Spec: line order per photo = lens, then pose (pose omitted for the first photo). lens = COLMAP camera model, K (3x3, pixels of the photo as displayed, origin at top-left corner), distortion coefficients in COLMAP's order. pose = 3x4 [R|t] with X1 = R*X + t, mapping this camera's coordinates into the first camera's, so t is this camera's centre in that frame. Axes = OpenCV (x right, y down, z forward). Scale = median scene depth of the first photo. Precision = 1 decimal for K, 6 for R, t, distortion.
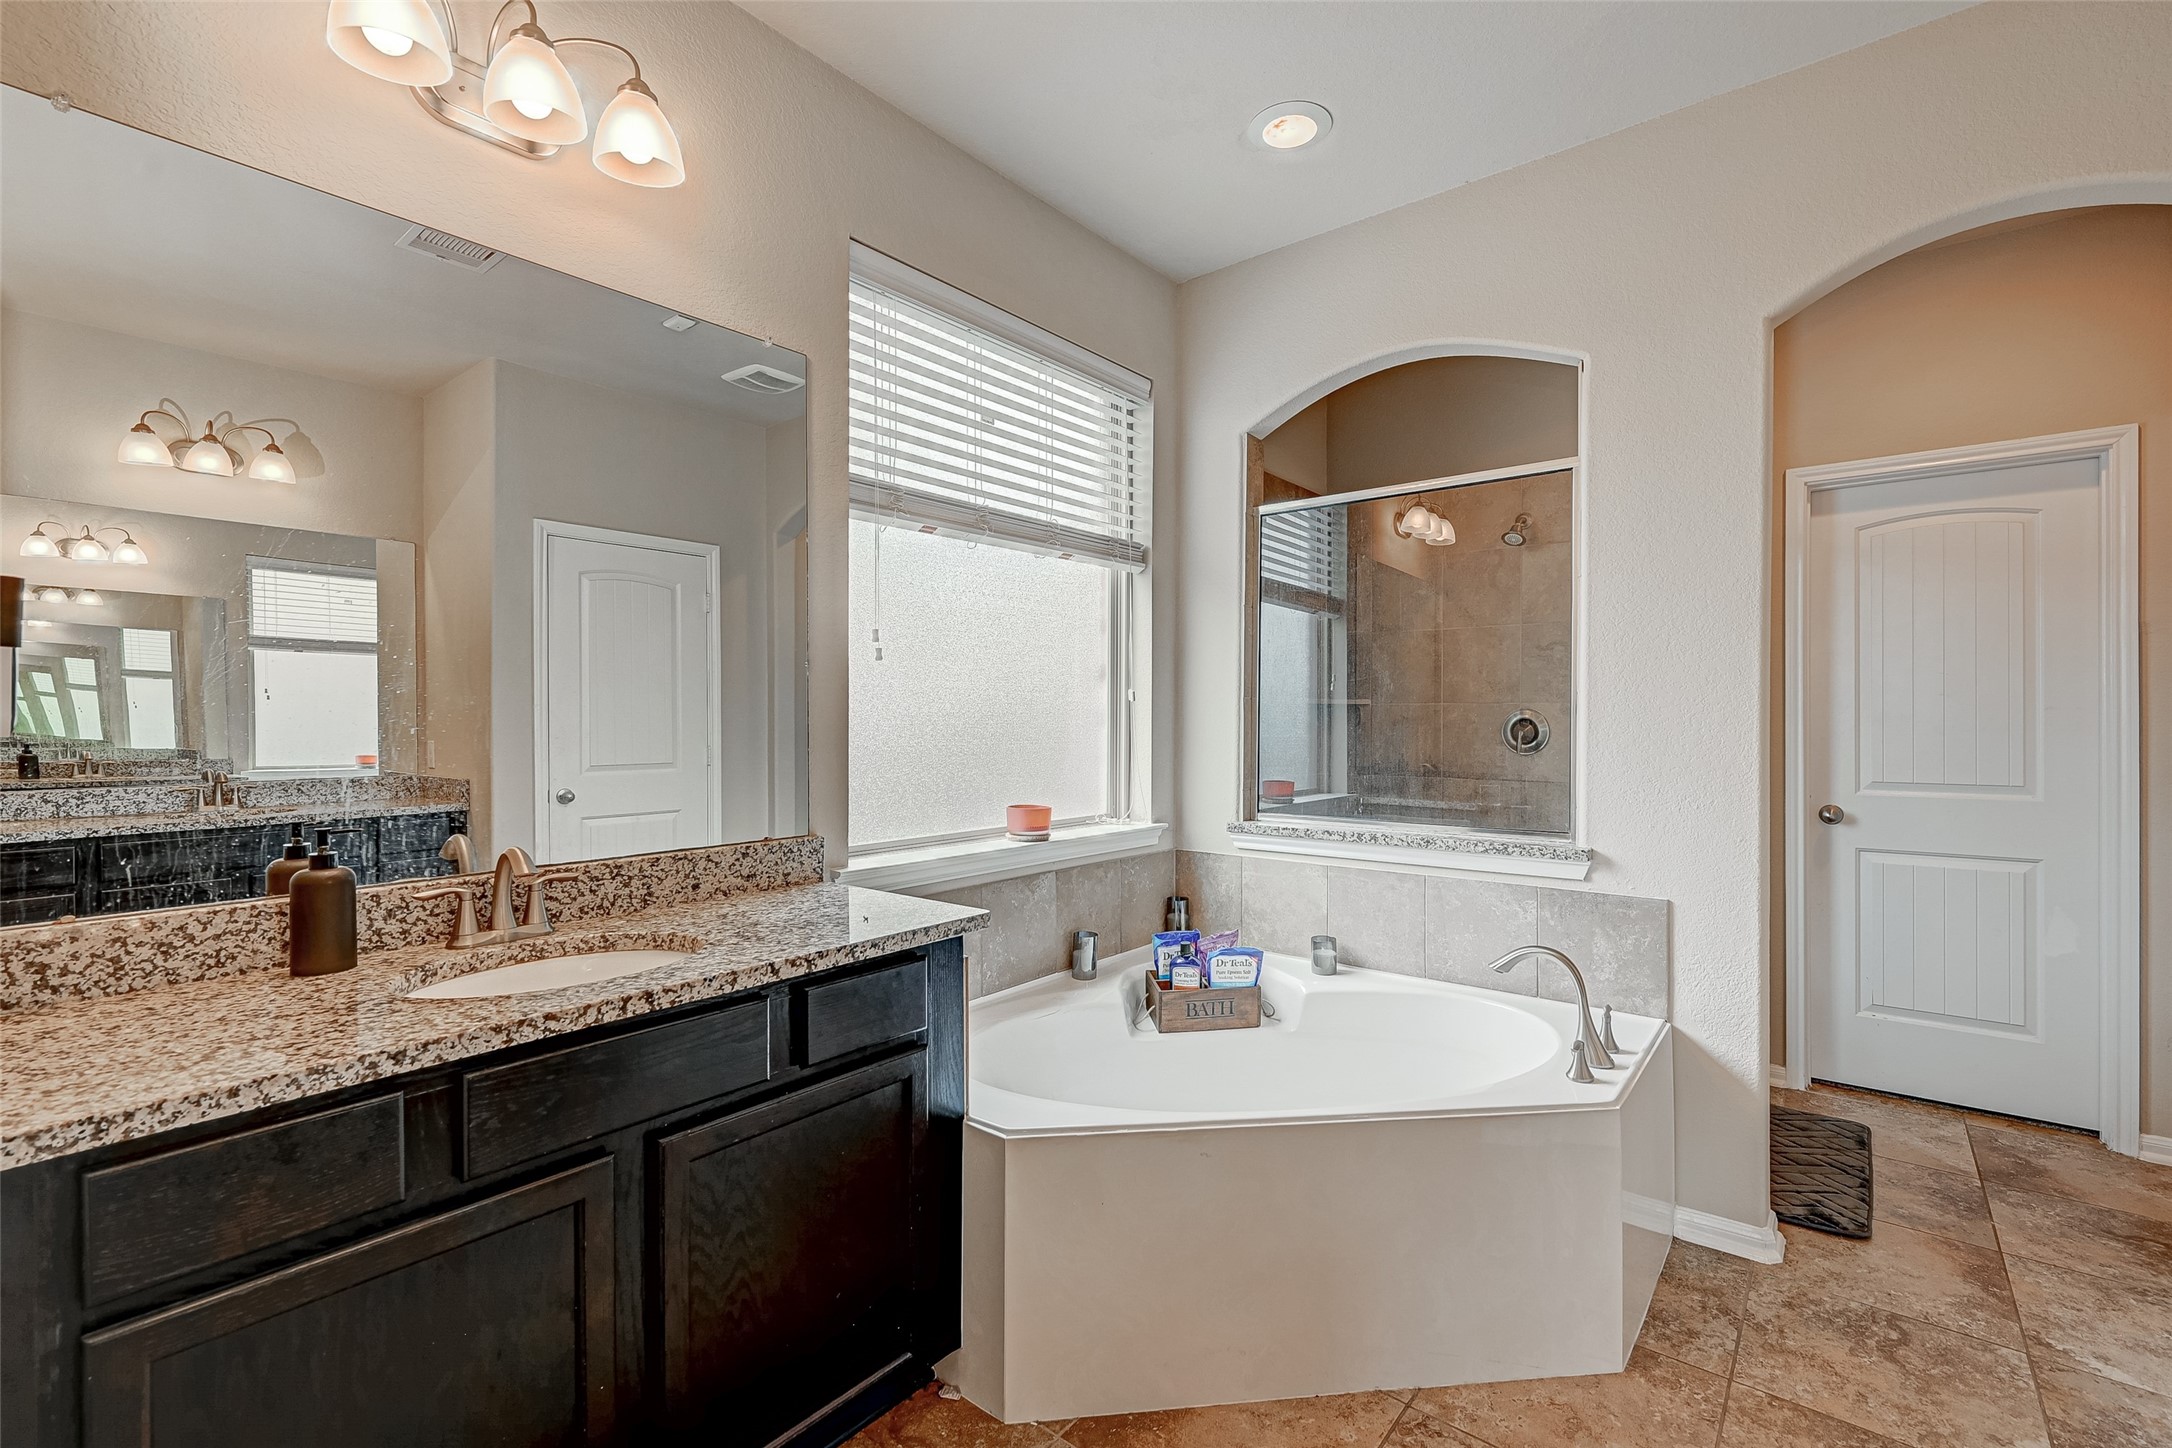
lens RADIAL K [[957.9, 0, 1094.7], [0, 957.9, 711.2], [0, 0, 1]] dist [0.007218, -0.000436]
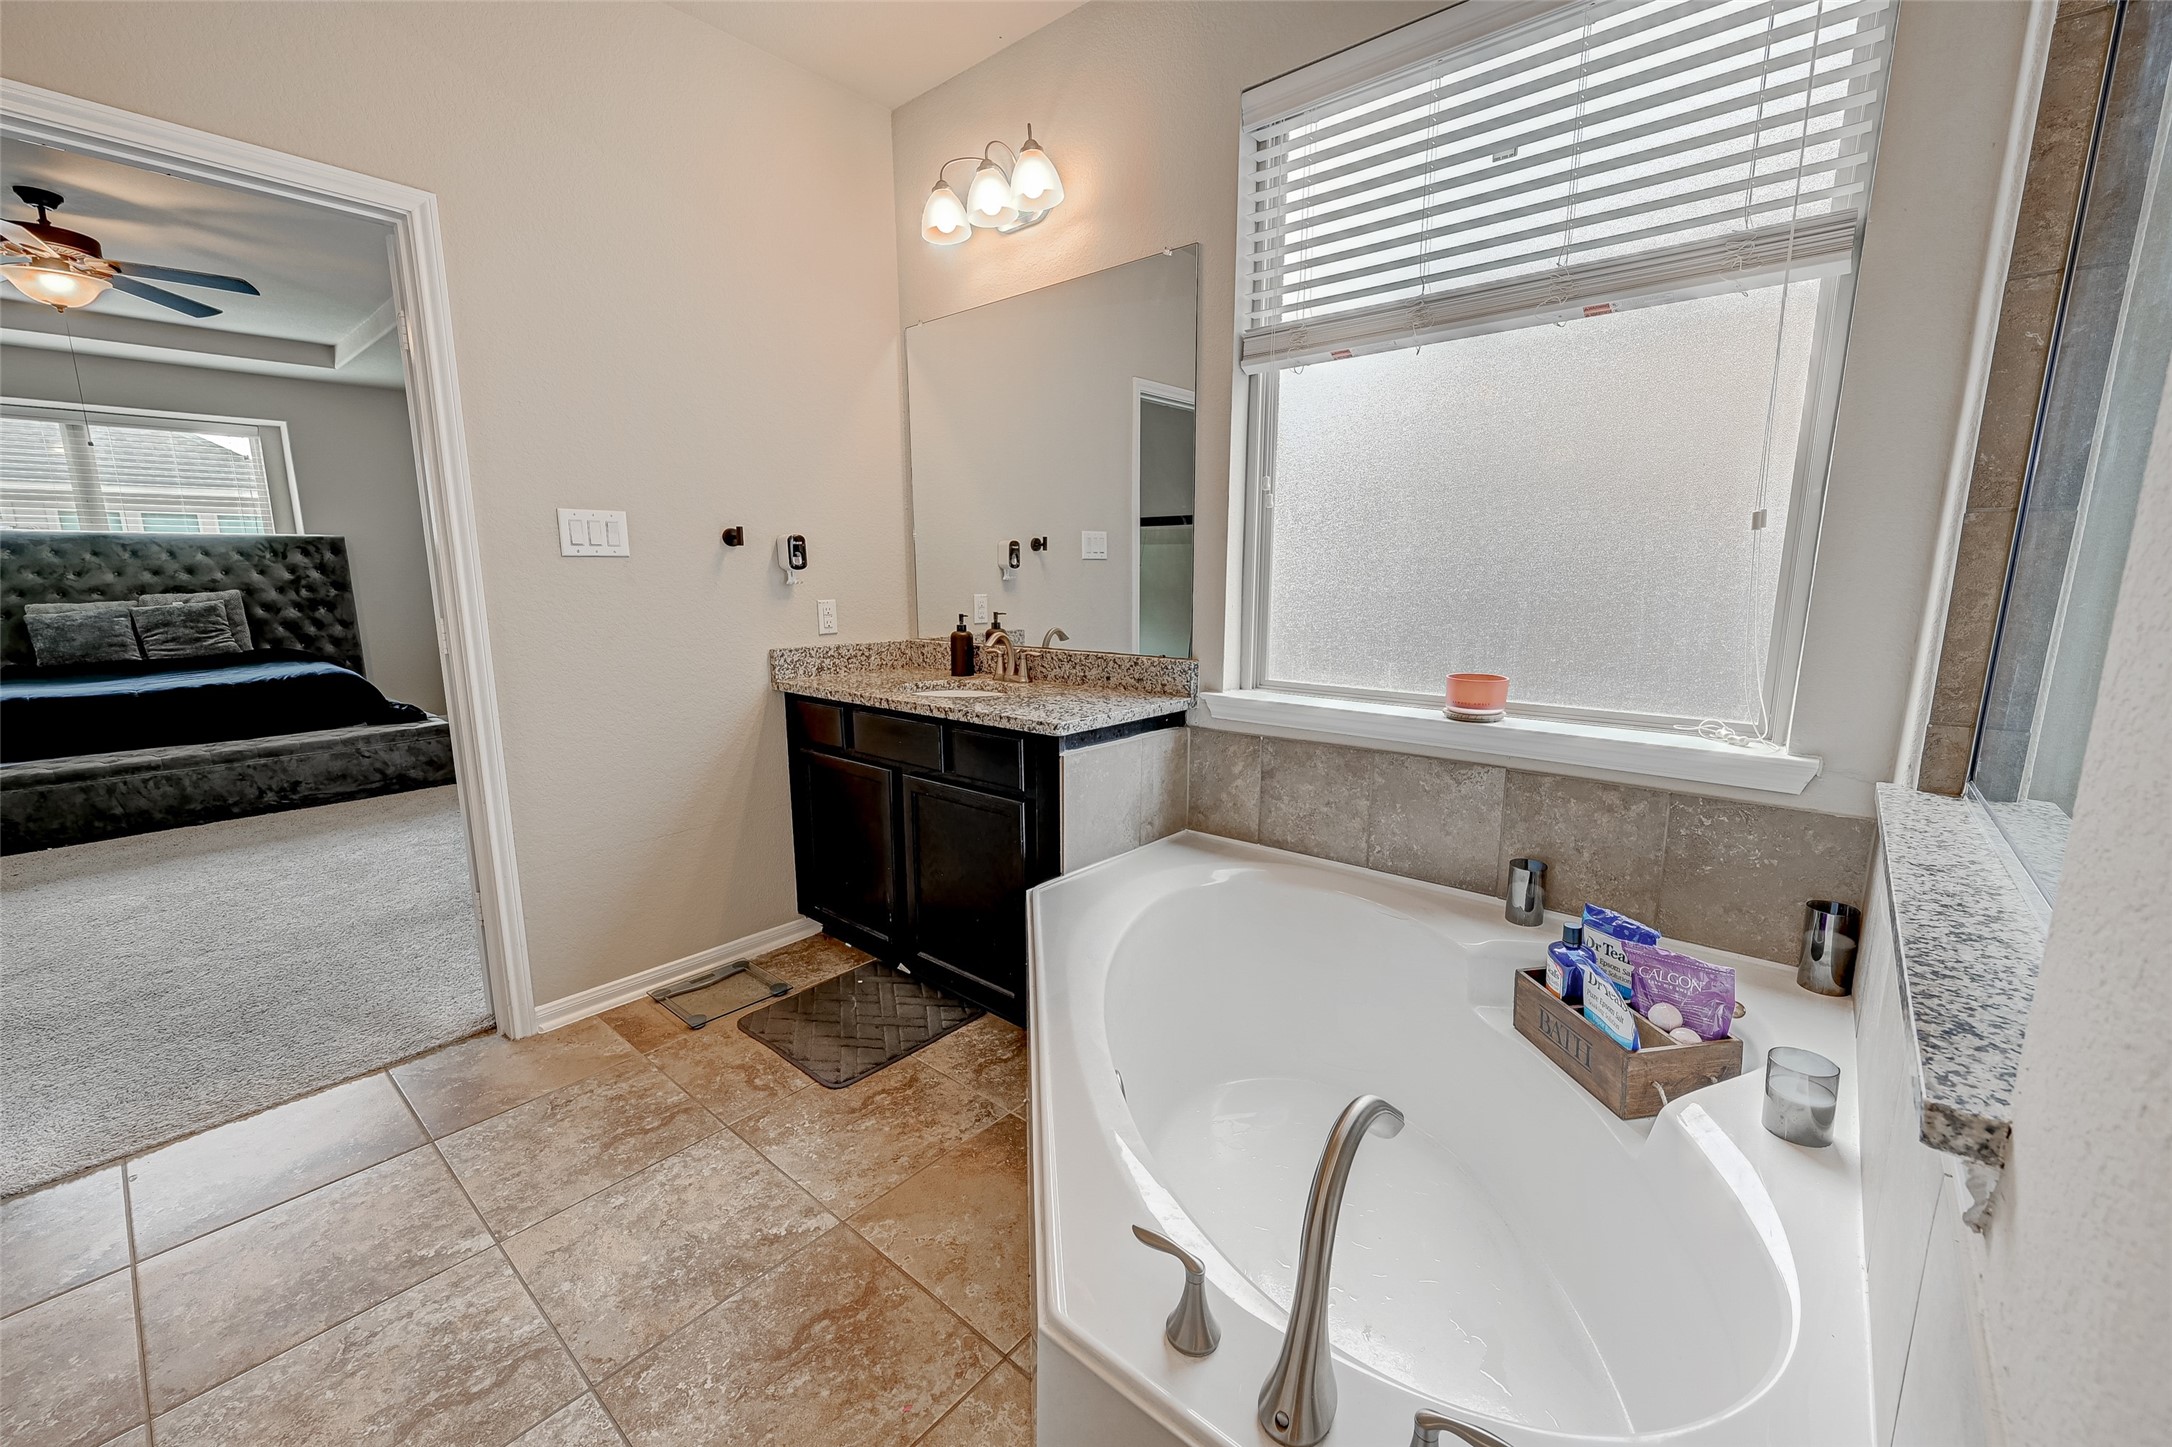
lens RADIAL K [[839.1, 0, 1077.2], [0, 839.1, 717.7], [0, 0, 1]] dist [-0.009899, 0.000657]
pose [[-0.021396, 0.178347, -0.983735, 0.653101], [0.007723, 0.983960, 0.178220, 0.007931], [0.999741, -0.003784, -0.022430, 0.730633]]
